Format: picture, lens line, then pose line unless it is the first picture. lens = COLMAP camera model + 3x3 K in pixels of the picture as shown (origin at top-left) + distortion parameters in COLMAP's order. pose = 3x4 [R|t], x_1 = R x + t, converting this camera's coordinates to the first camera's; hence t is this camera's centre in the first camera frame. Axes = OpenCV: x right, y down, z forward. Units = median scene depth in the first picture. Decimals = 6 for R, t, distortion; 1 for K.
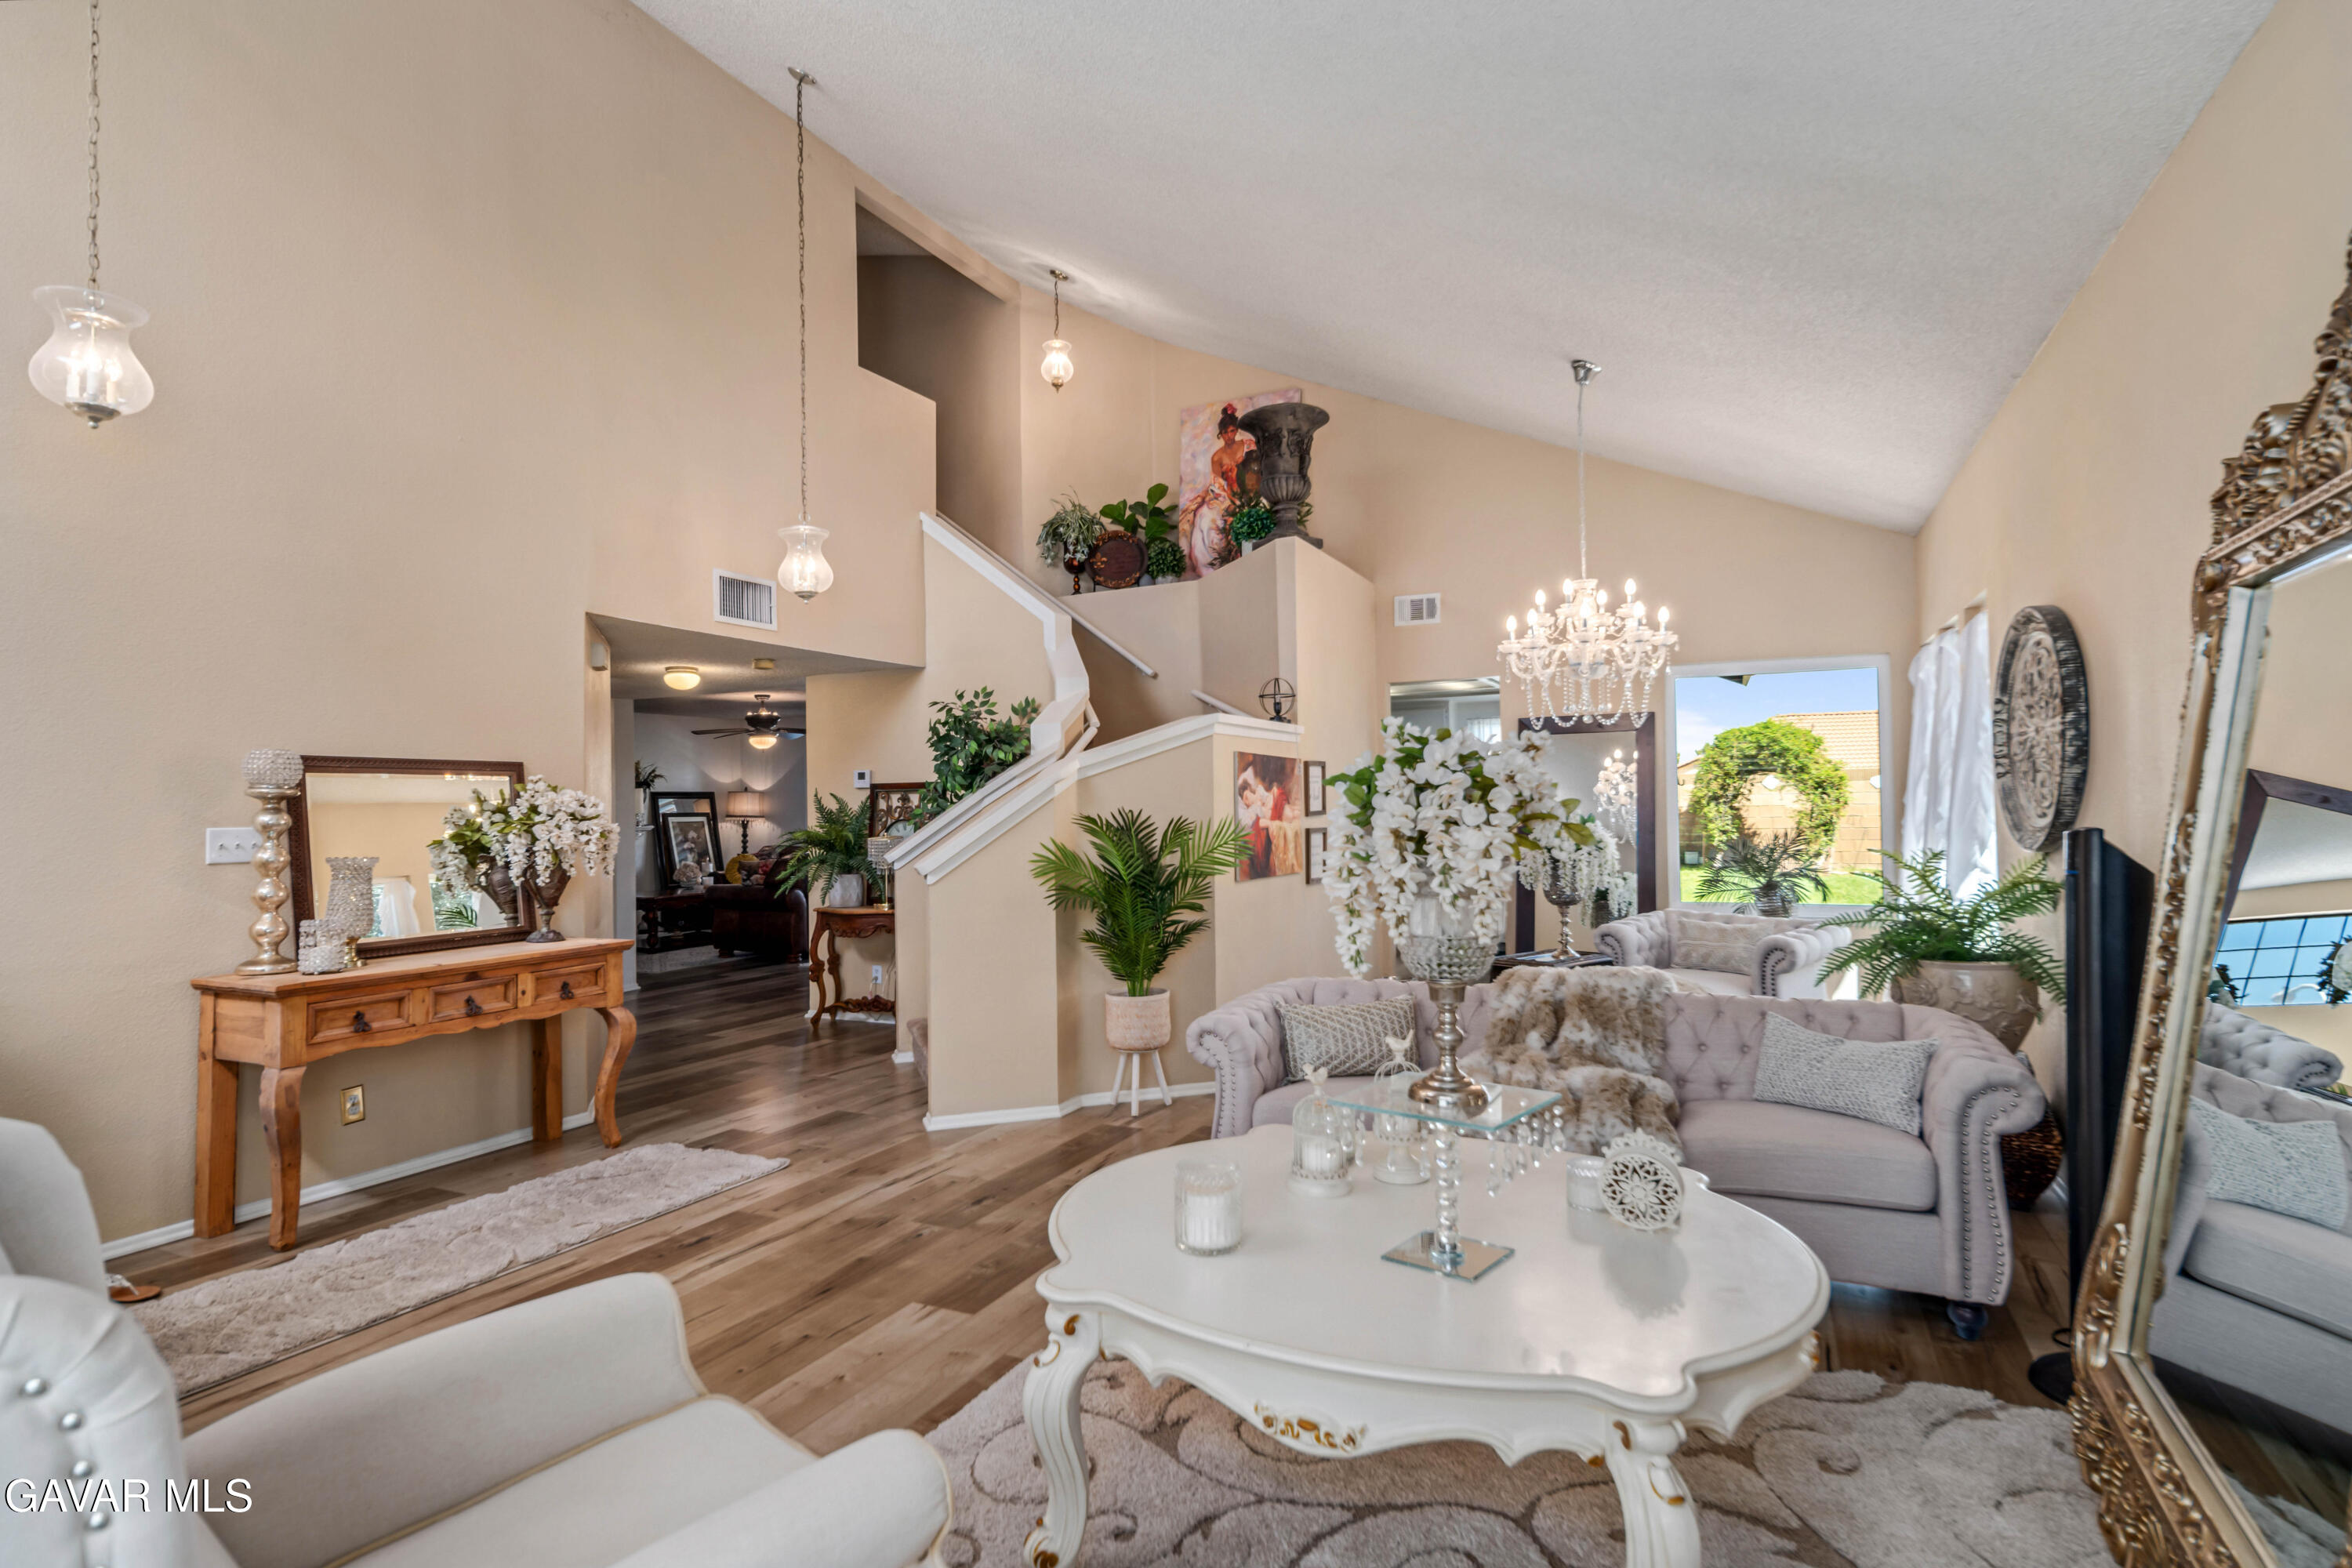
lens RADIAL K [[1195.2, 0, 1173.6], [0, 1195.2, 812.3], [0, 0, 1]] dist [0.013301, 0.000150]
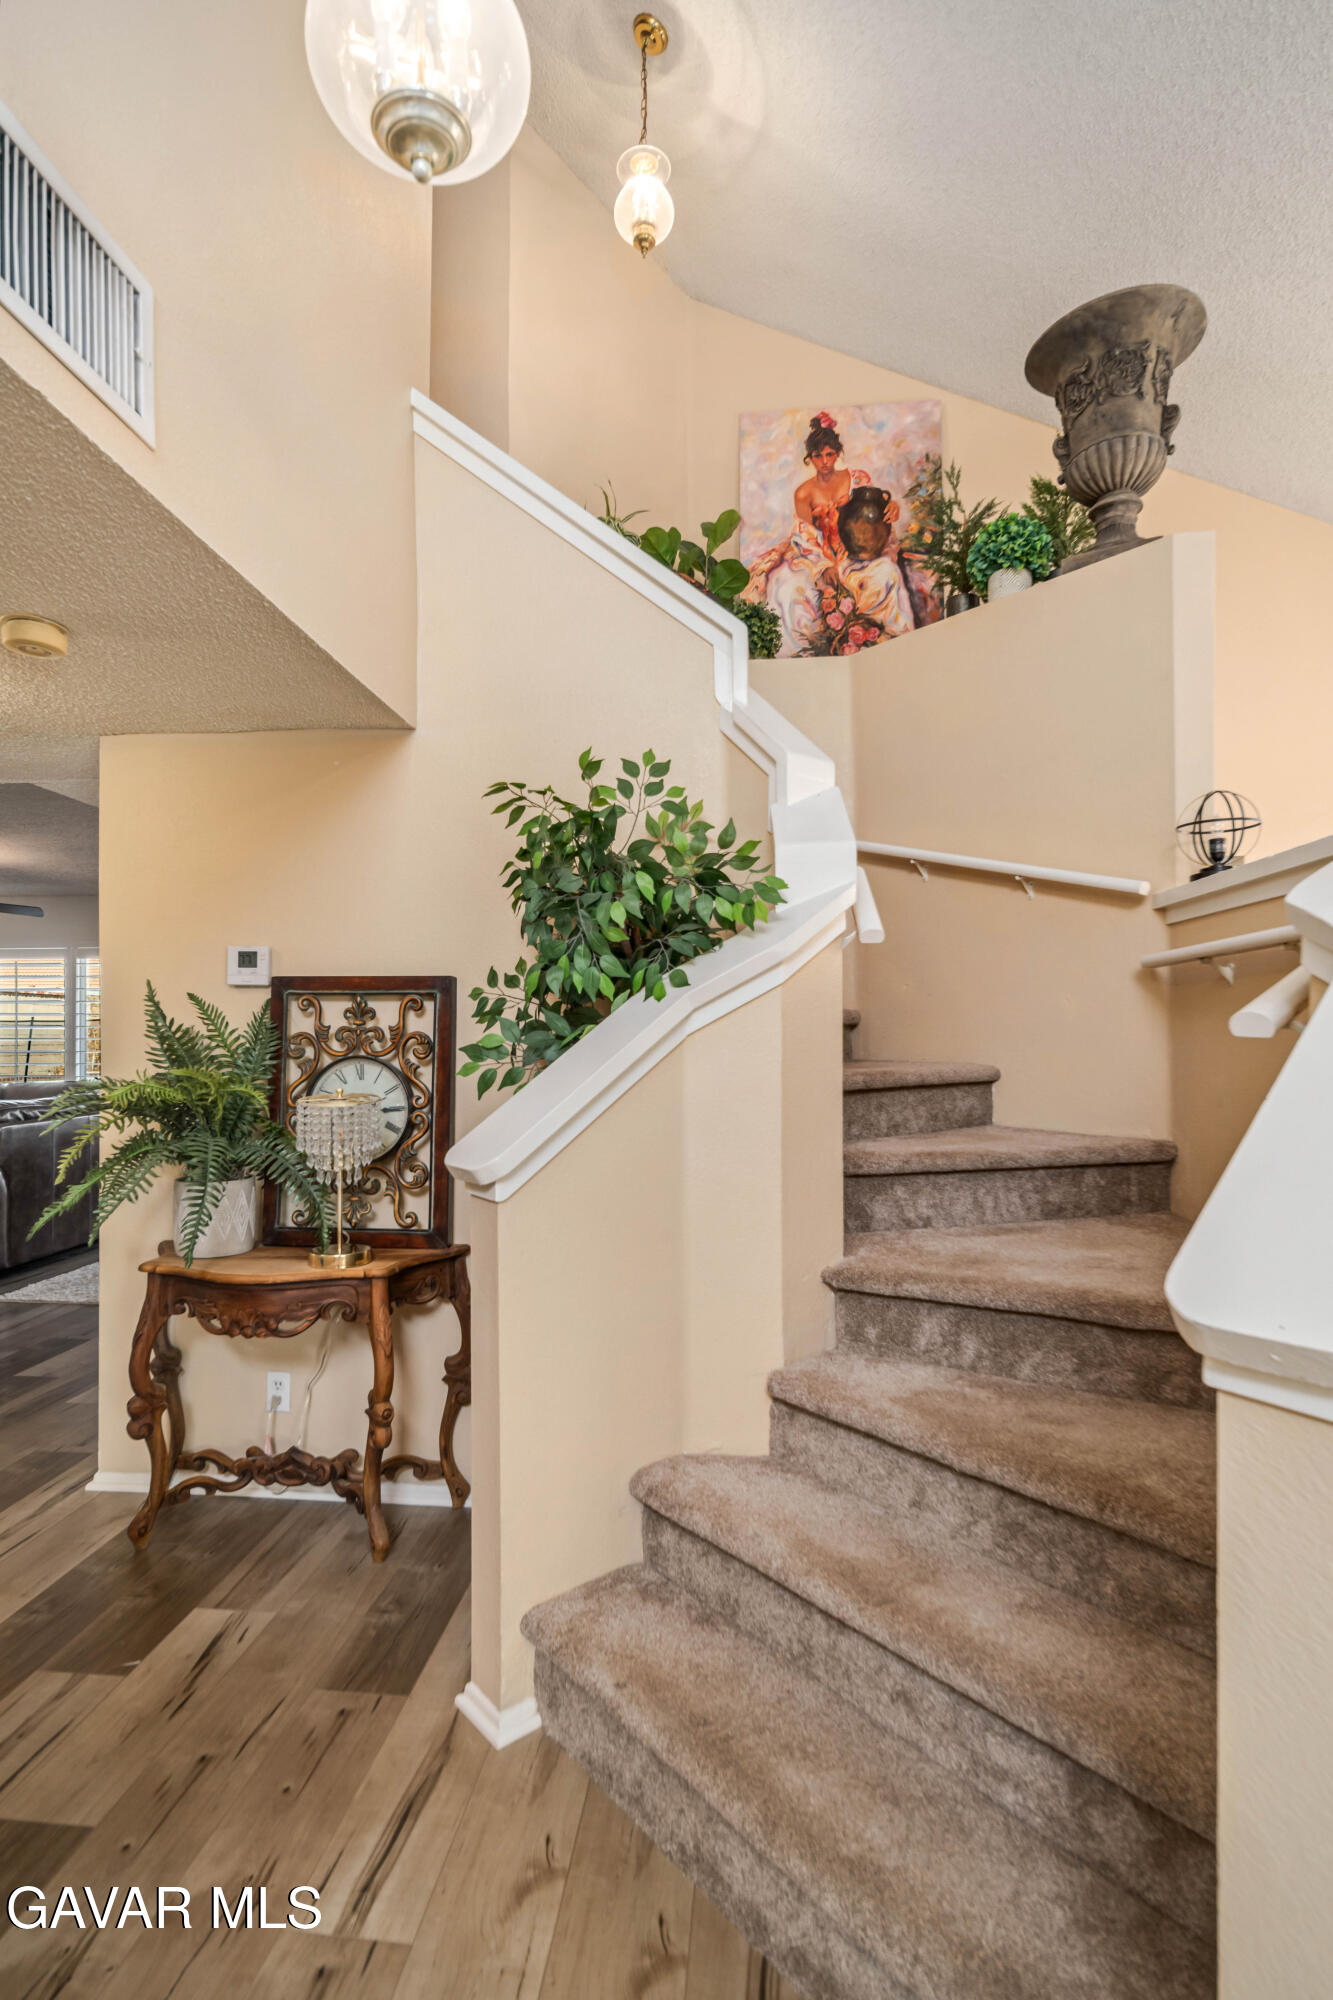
lens RADIAL K [[1016.3, 0, 672.7], [0, 1016.3, 1051.2], [0, 0, 1]] dist [0.013301, 0.000150]
pose [[0.937885, 0.014226, 0.346655, -0.245955], [-0.016209, 0.999865, 0.002820, 0.001083], [-0.346568, -0.008264, 0.937989, 0.586758]]
